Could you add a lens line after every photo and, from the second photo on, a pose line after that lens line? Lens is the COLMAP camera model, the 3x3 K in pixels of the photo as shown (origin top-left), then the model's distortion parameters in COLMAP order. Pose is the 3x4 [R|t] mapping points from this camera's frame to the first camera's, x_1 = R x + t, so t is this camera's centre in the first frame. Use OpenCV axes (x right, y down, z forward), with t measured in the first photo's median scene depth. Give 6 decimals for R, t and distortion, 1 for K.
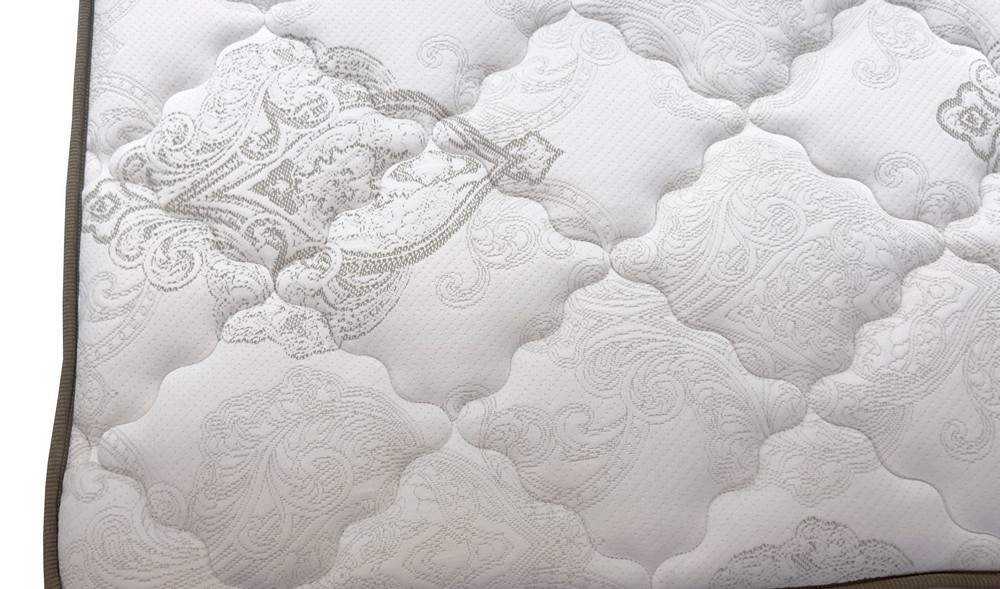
lens RADIAL K [[1020.8, 0, 498.7], [0, 1020.8, 293.2], [0, 0, 1]] dist [0.060224, 0.000000]
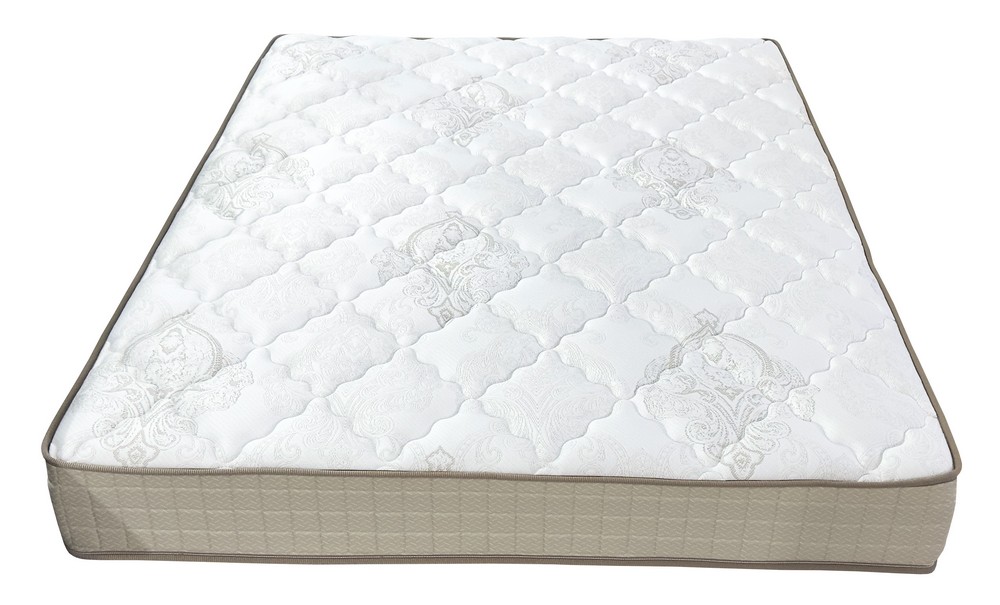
lens RADIAL K [[1018.3, 0, 500.3], [0, 1018.3, 302.6], [0, 0, 1]] dist [0.000839, 0.000000]
pose [[0.138439, -0.601035, 0.787142, -1.746950], [0.916060, 0.379772, 0.128868, -0.842366], [-0.376389, 0.703229, 0.603159, -0.175135]]
